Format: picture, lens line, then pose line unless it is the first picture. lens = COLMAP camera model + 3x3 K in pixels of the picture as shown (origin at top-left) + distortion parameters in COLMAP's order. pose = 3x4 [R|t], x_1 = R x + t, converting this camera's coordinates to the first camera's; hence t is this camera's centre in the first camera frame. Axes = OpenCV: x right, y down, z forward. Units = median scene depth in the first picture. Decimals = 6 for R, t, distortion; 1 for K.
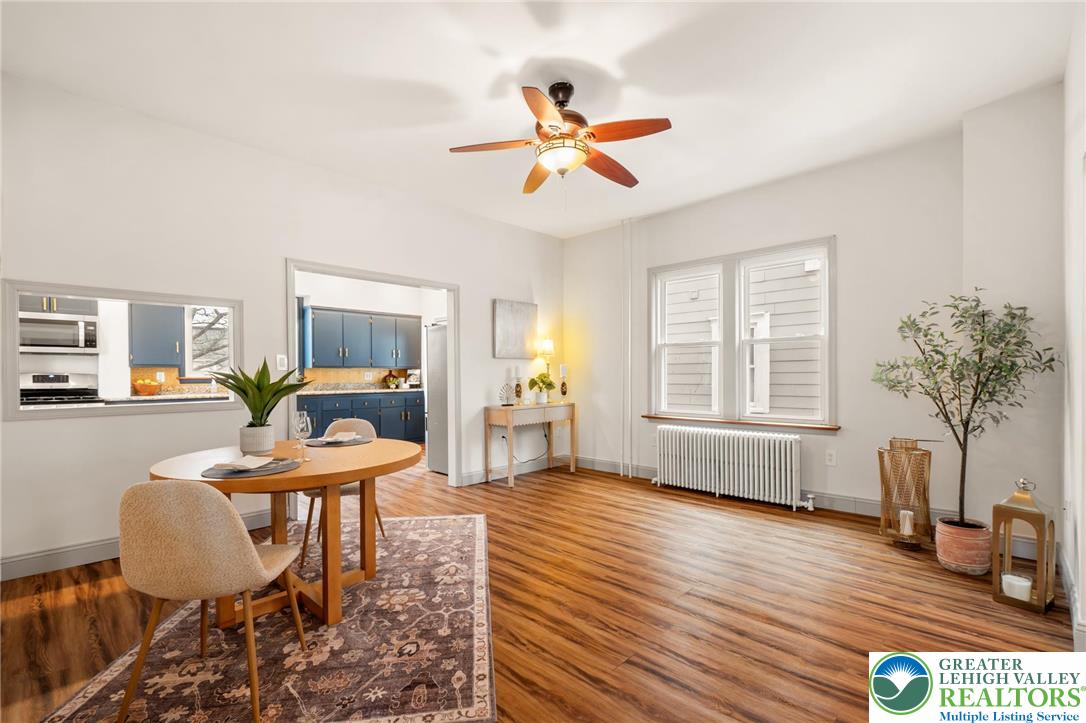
lens RADIAL K [[488.7, 0, 545.2], [0, 488.7, 370.5], [0, 0, 1]] dist [0.008531, -0.003504]
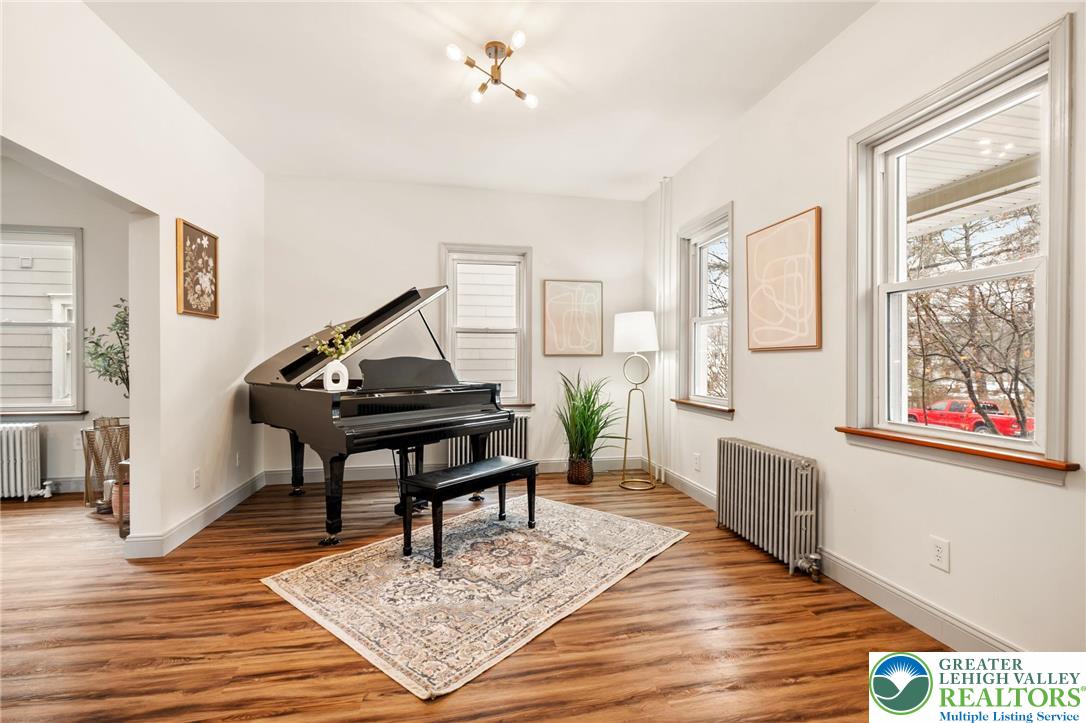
lens RADIAL K [[488.7, 0, 540.8], [0, 488.7, 363.0], [0, 0, 1]] dist [0.008531, -0.003504]
pose [[0.580491, 0.005733, 0.814247, 0.280975], [-0.015308, 0.999875, 0.003874, -0.007310], [-0.814123, -0.014713, 0.580506, -0.364603]]
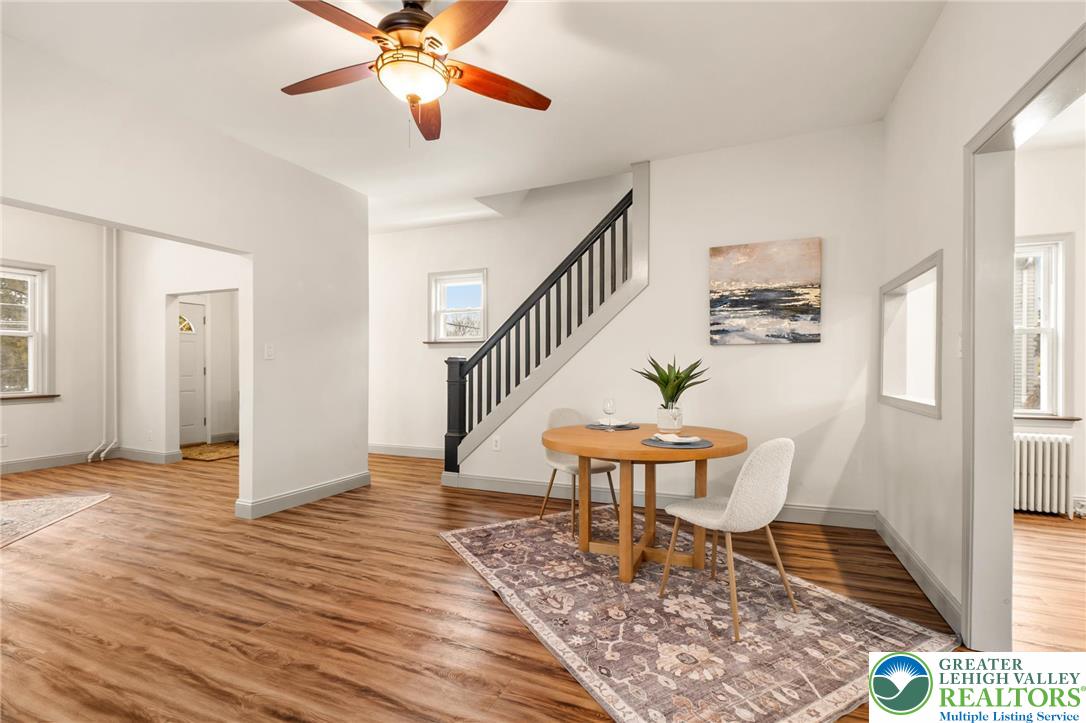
lens RADIAL K [[488.7, 0, 542.1], [0, 488.7, 369.4], [0, 0, 1]] dist [0.008531, -0.003504]
pose [[-0.935819, 0.006392, -0.352424, 0.077915], [0.006684, 0.999978, 0.000387, 0.008557], [0.352418, -0.001993, -0.935840, 1.173729]]
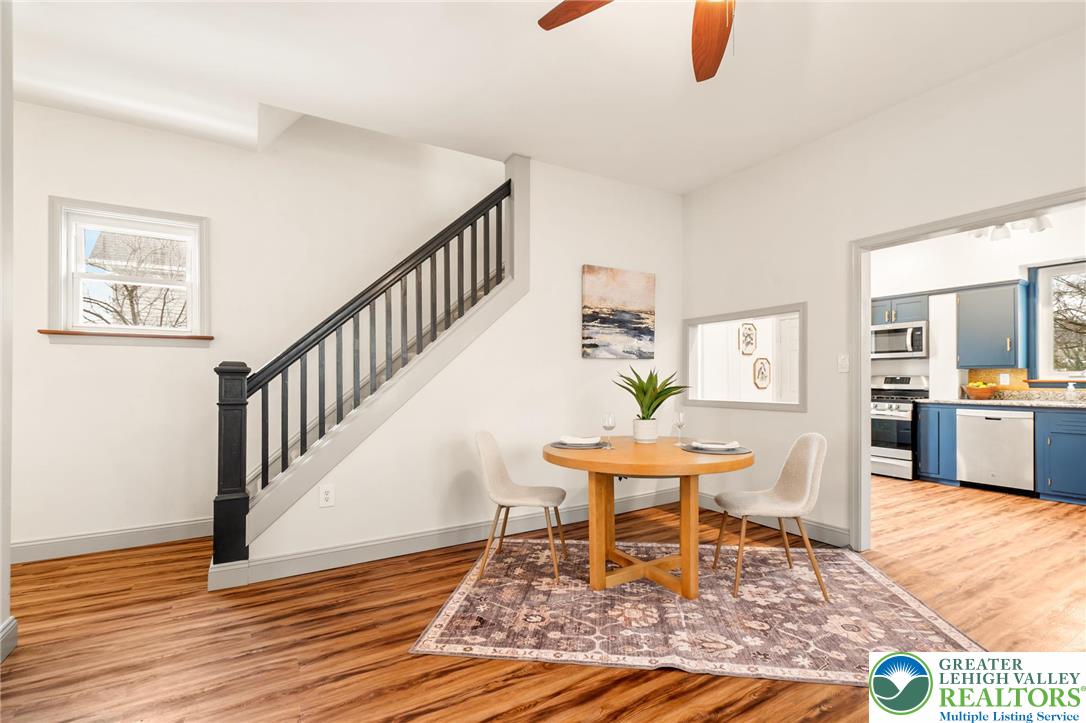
lens RADIAL K [[488.7, 0, 547.9], [0, 488.7, 380.1], [0, 0, 1]] dist [0.008531, -0.003504]
pose [[-0.268970, 0.005892, -0.963131, 0.383806], [0.009665, 0.999947, 0.003418, 0.004957], [0.963100, -0.008390, -0.269012, 0.638140]]
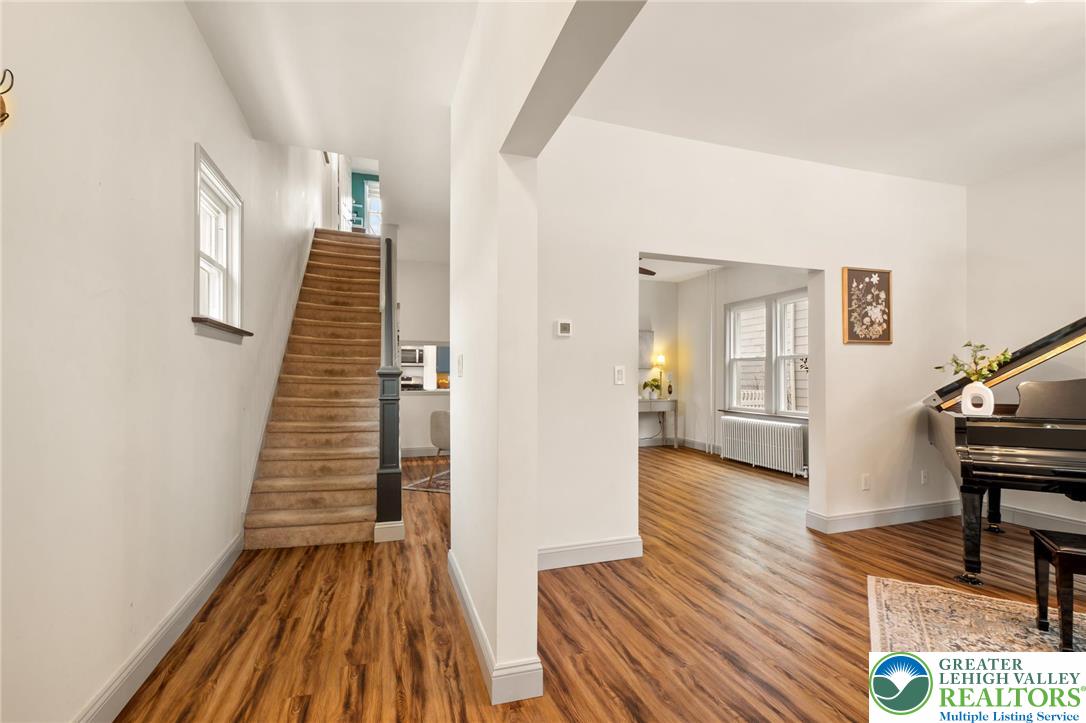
lens RADIAL K [[488.7, 0, 545.5], [0, 488.7, 372.0], [0, 0, 1]] dist [0.008531, -0.003504]
pose [[0.880795, 0.004083, -0.473481, 0.500264], [-0.005349, 0.999985, -0.001328, -0.013299], [0.473468, 0.003702, 0.880803, -0.553598]]
